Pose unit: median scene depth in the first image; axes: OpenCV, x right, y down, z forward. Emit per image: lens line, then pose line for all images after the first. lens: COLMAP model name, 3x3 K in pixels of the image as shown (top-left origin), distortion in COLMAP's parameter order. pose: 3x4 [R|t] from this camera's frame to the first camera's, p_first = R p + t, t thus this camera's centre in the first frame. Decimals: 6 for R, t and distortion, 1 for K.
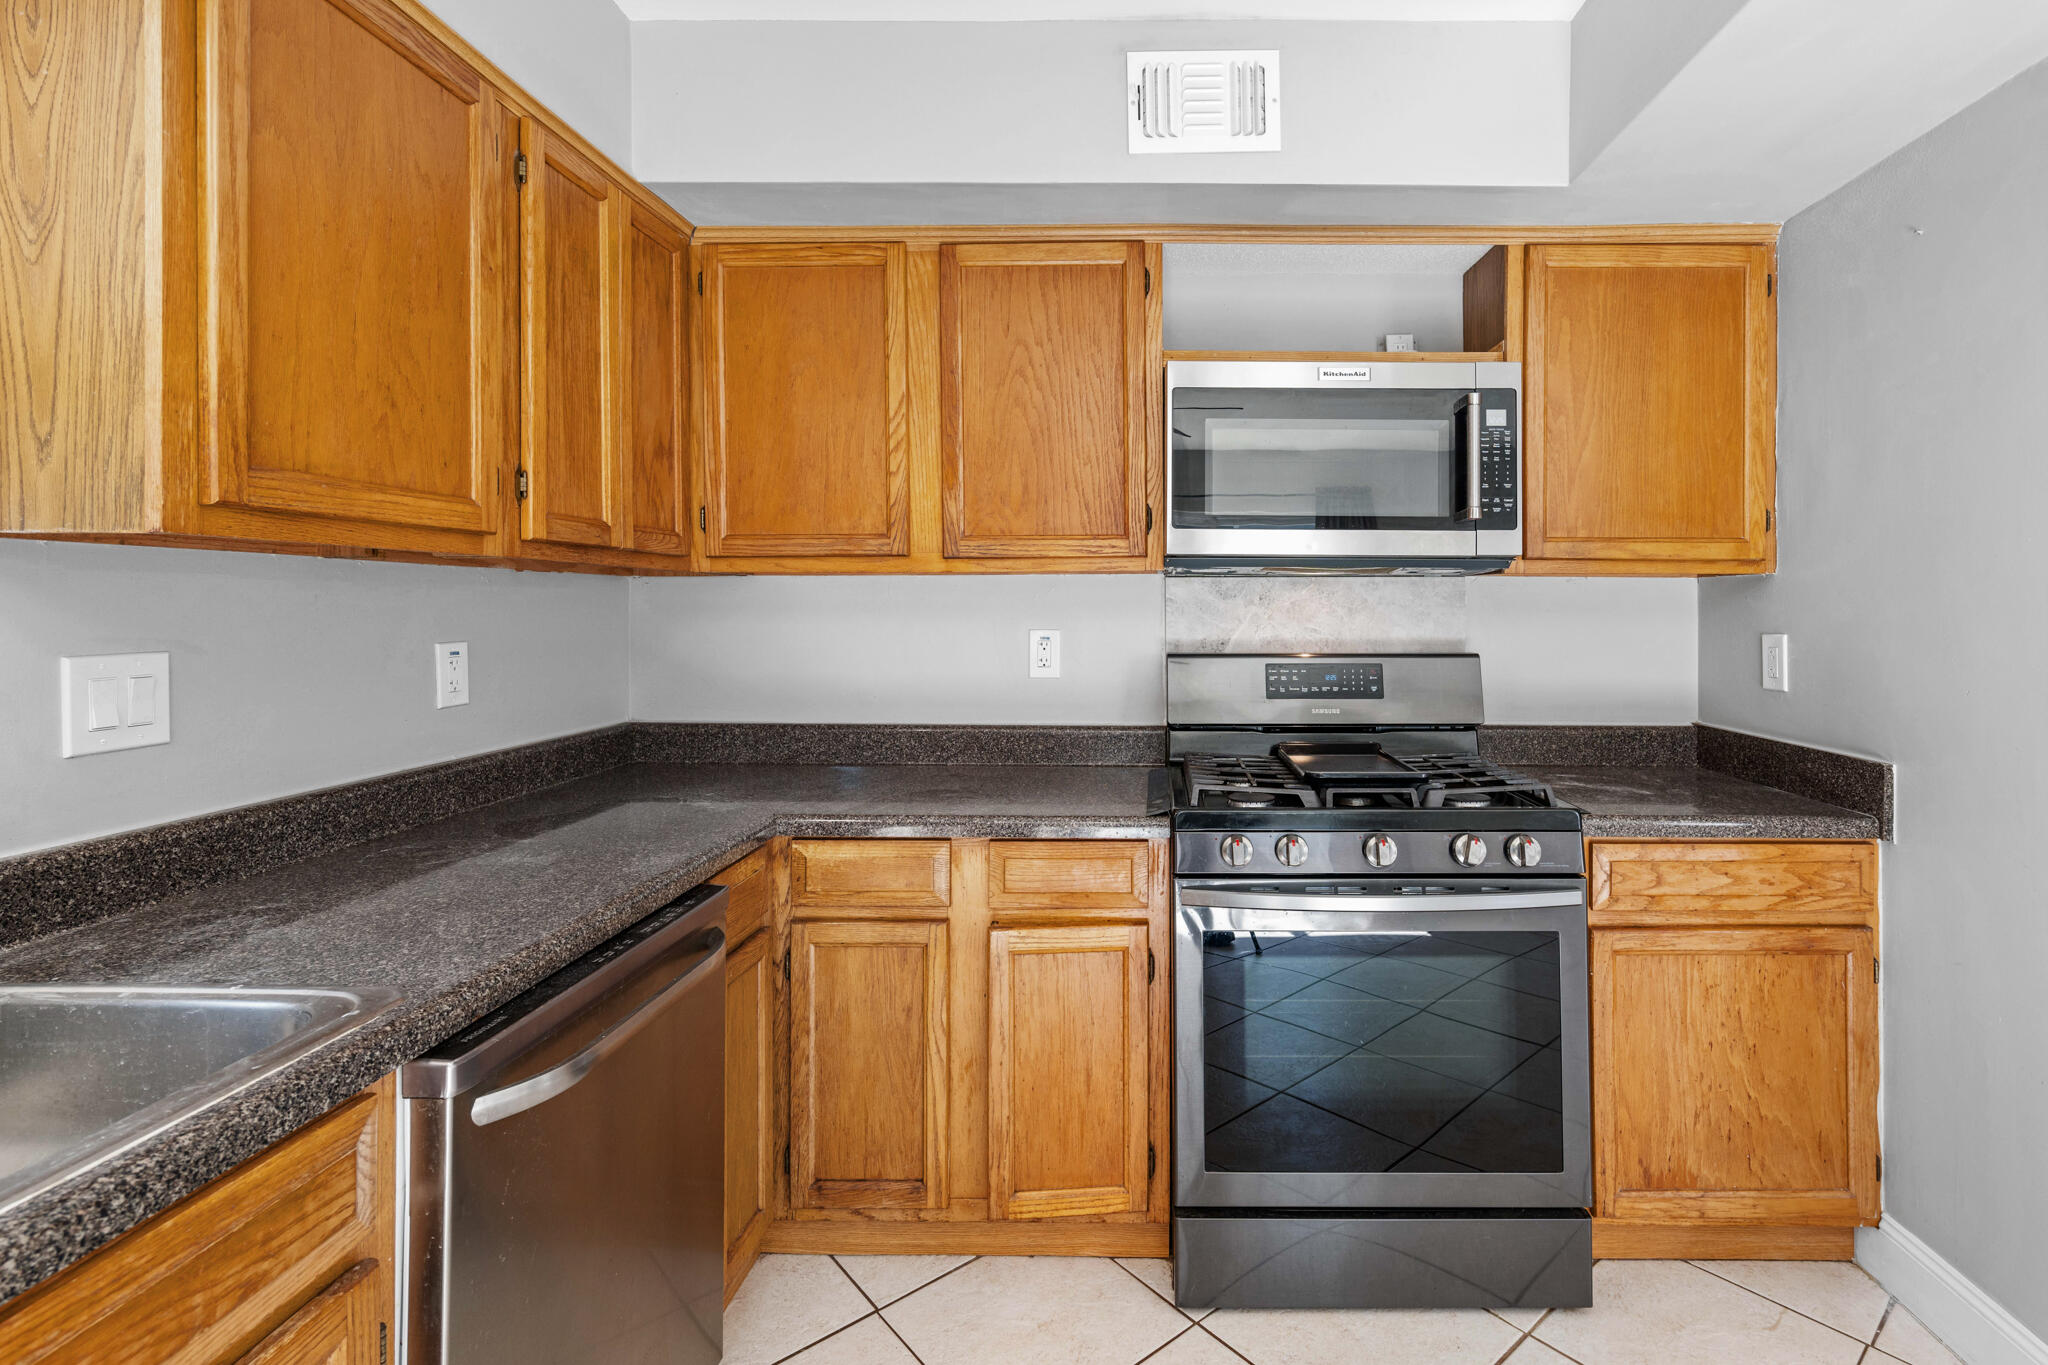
lens RADIAL K [[937.2, 0, 1114.6], [0, 937.2, 607.3], [0, 0, 1]] dist [0.001989, -0.000172]
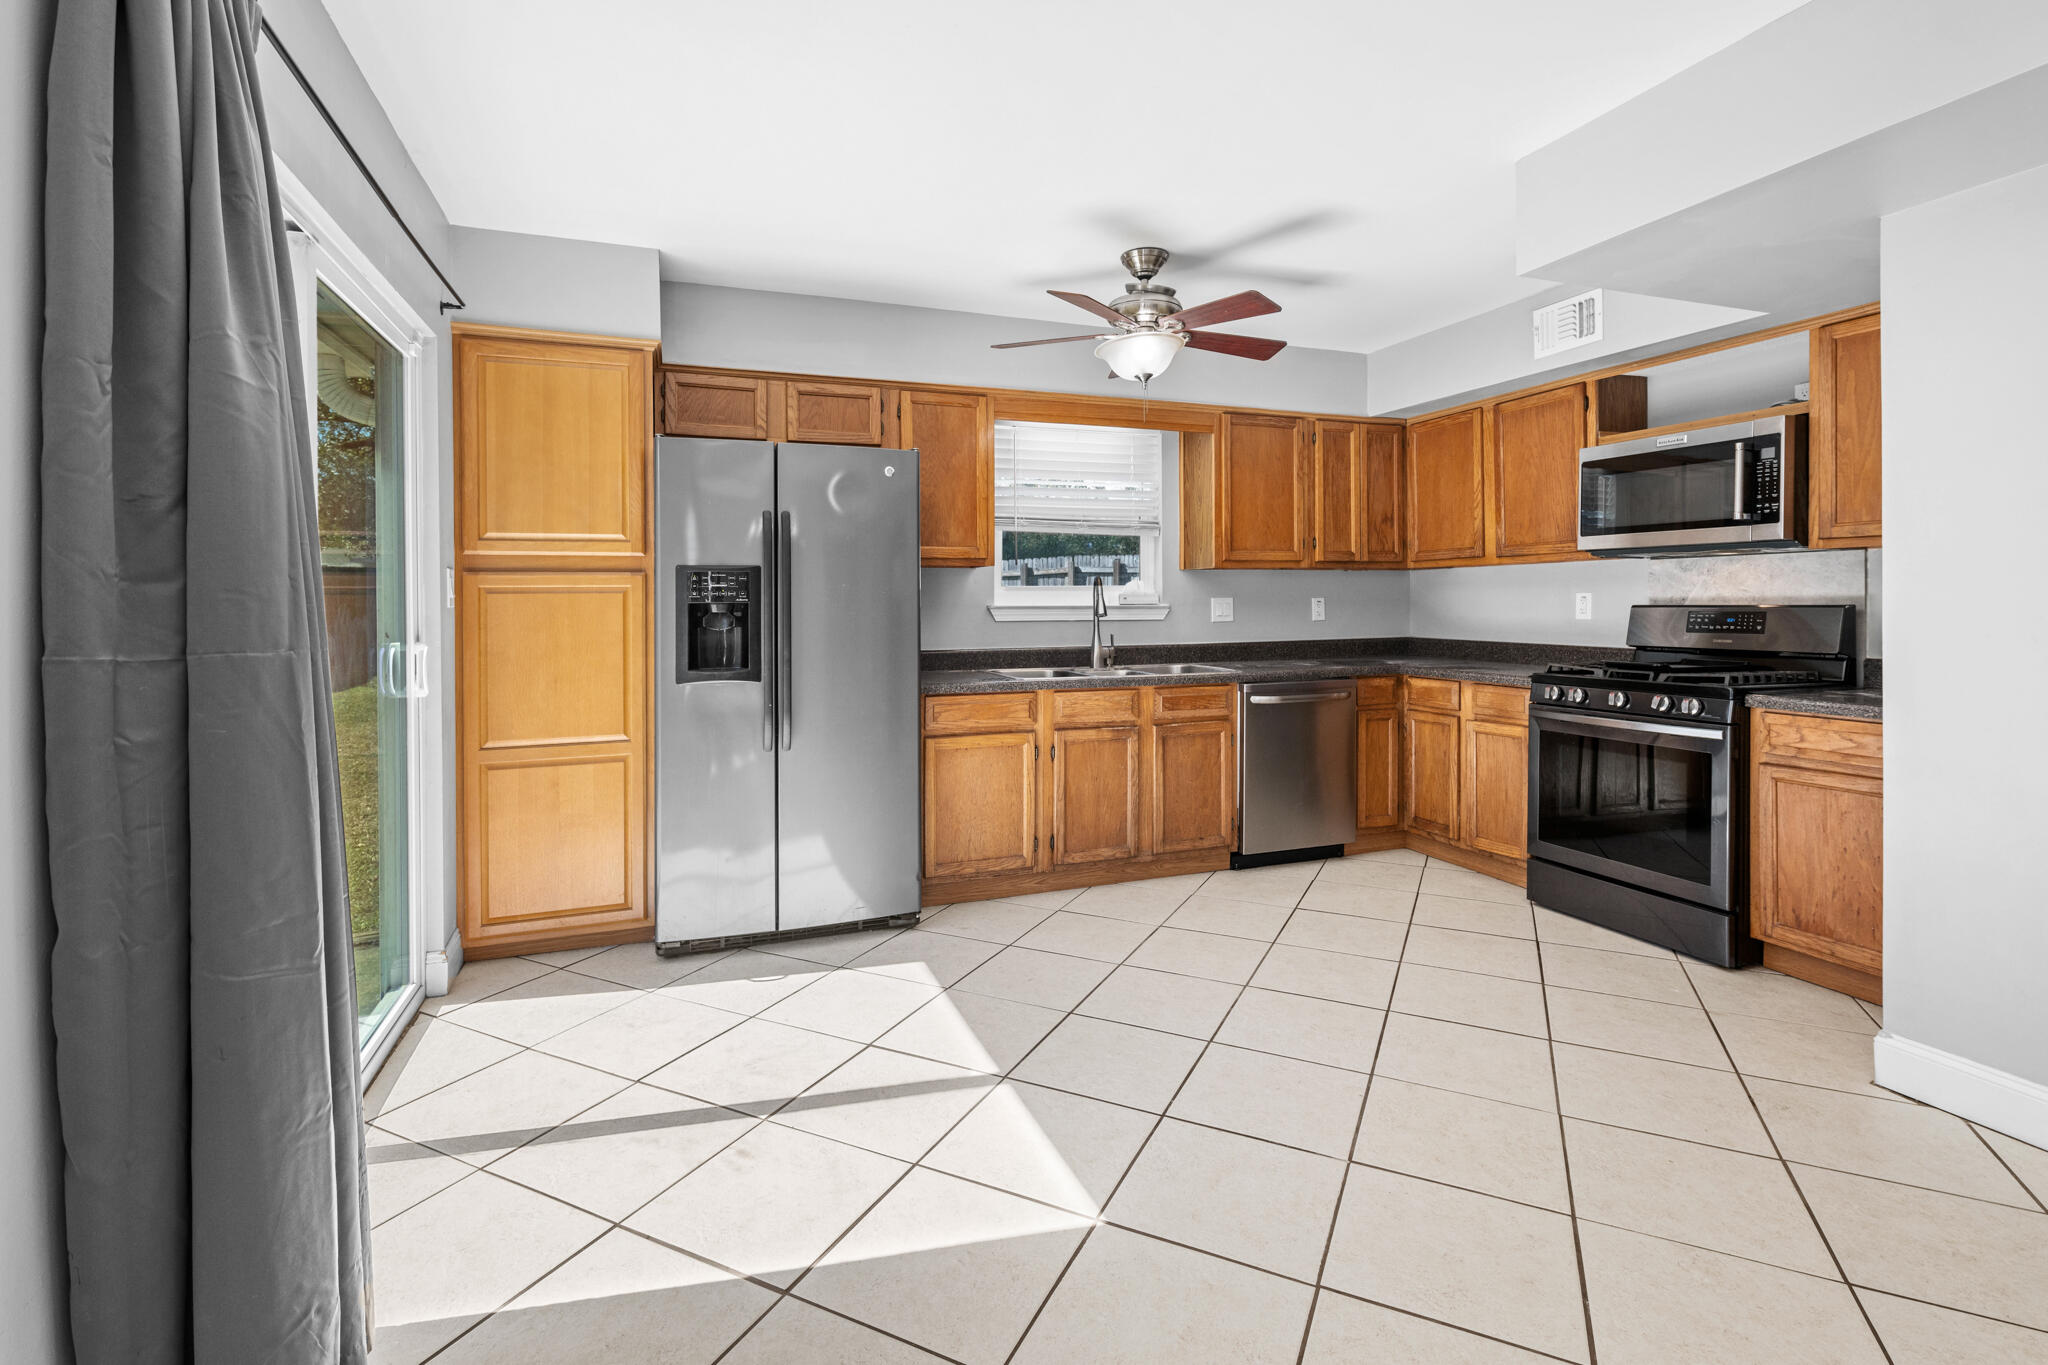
lens RADIAL K [[937.2, 0, 1025.4], [0, 937.2, 609.7], [0, 0, 1]] dist [0.001989, -0.000172]
pose [[0.360071, 0.004558, -0.932914, 1.593097], [0.008743, 0.999928, 0.008260, 0.042950], [0.932884, -0.011131, 0.360005, -0.823004]]
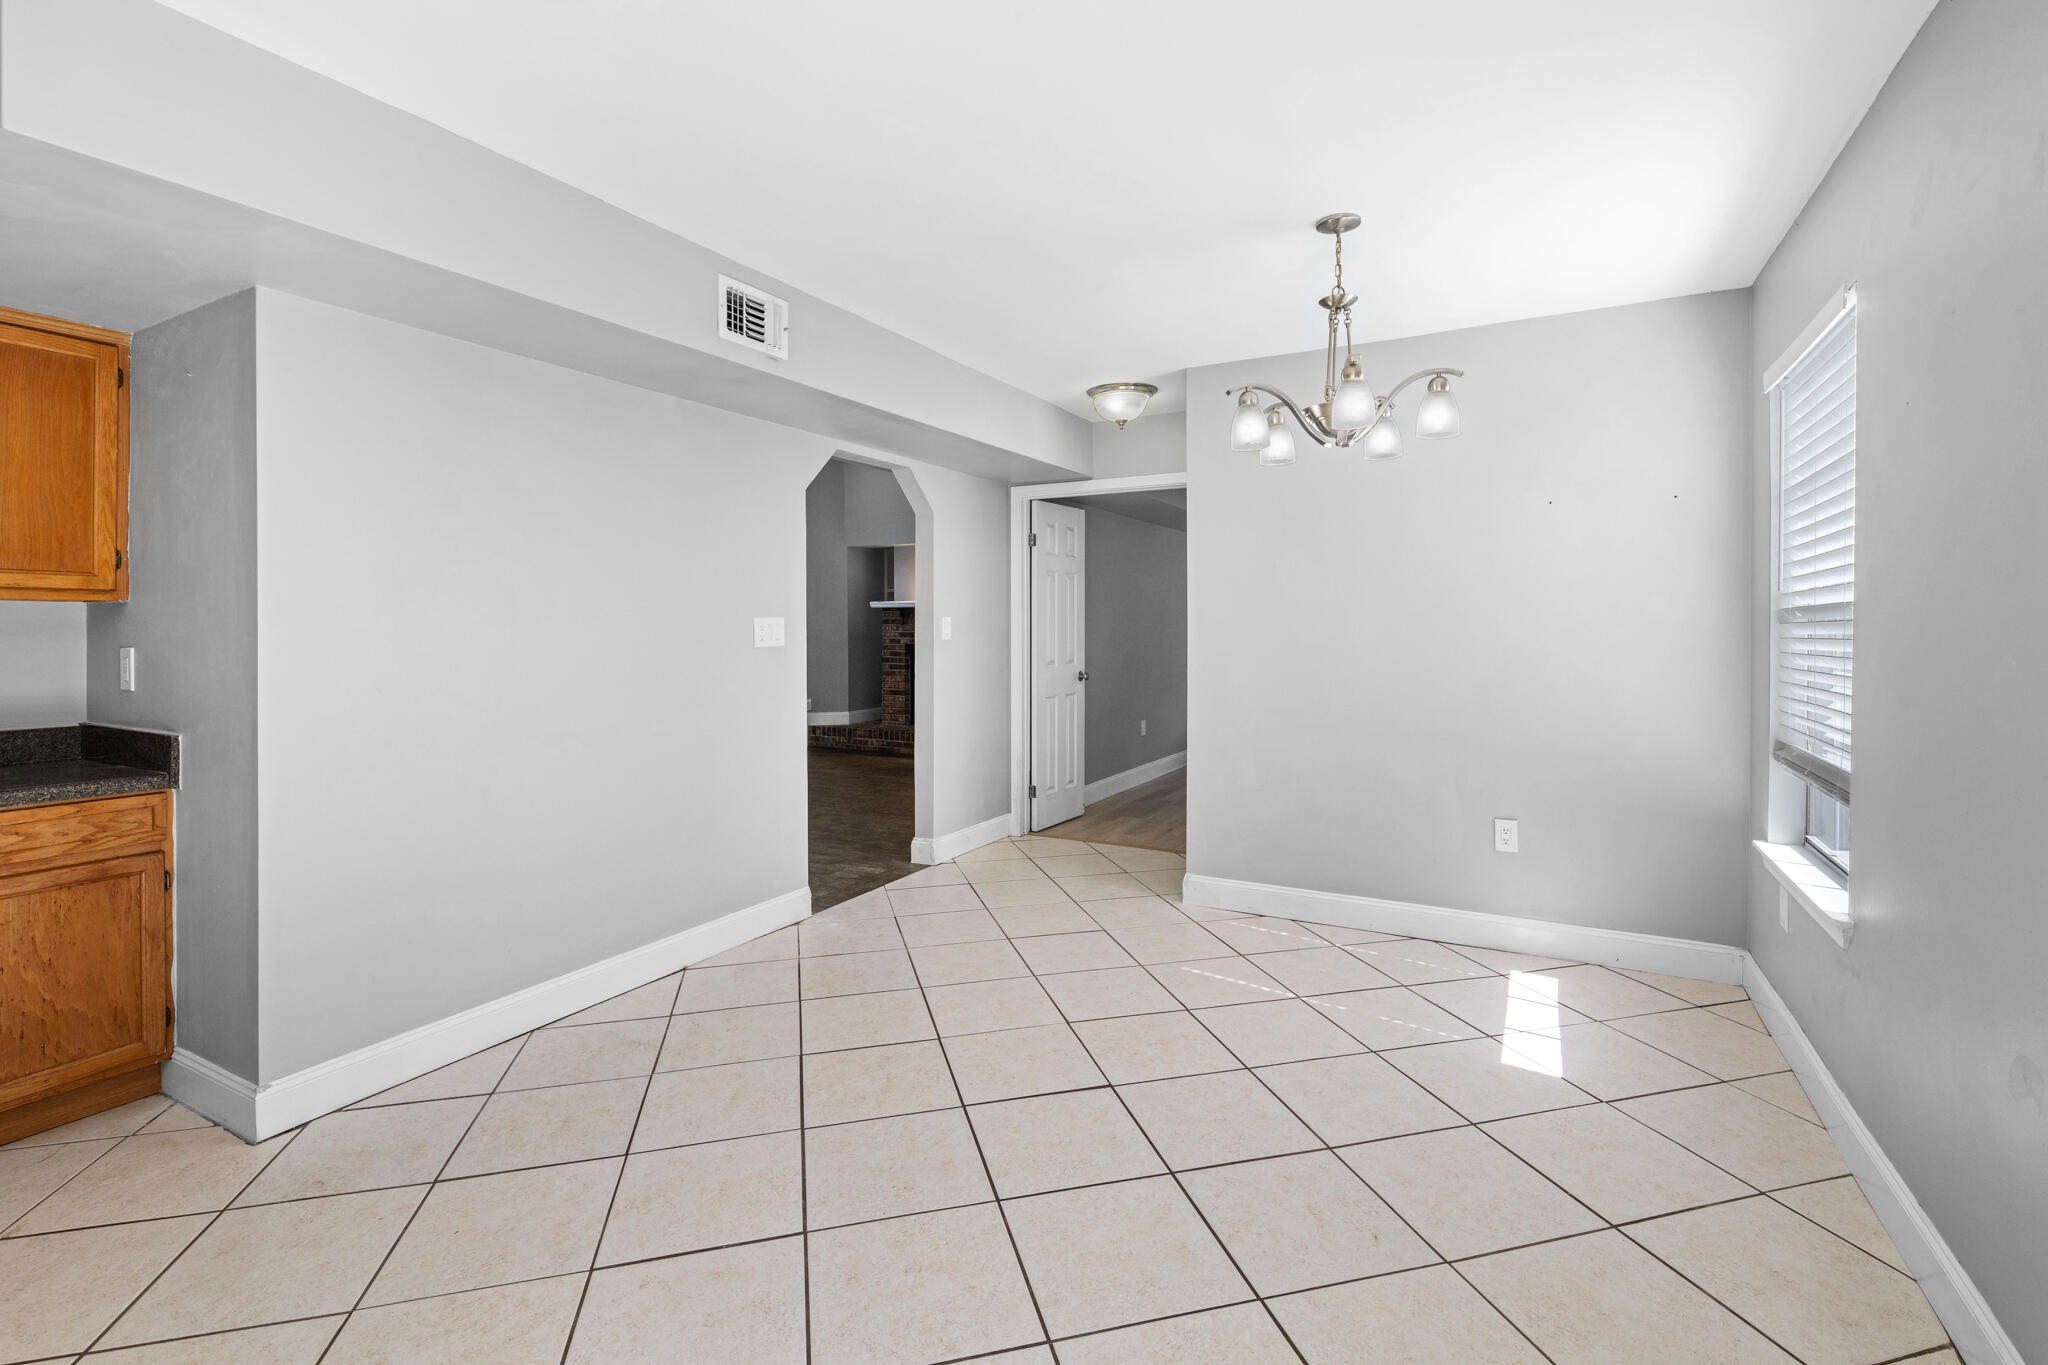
lens RADIAL K [[937.2, 0, 1006.9], [0, 937.2, 630.6], [0, 0, 1]] dist [0.001989, -0.000172]
pose [[0.482859, -0.005702, 0.875680, 0.177633], [0.001089, 0.999982, 0.005911, -0.001658], [-0.875698, -0.001900, 0.482856, -0.812959]]
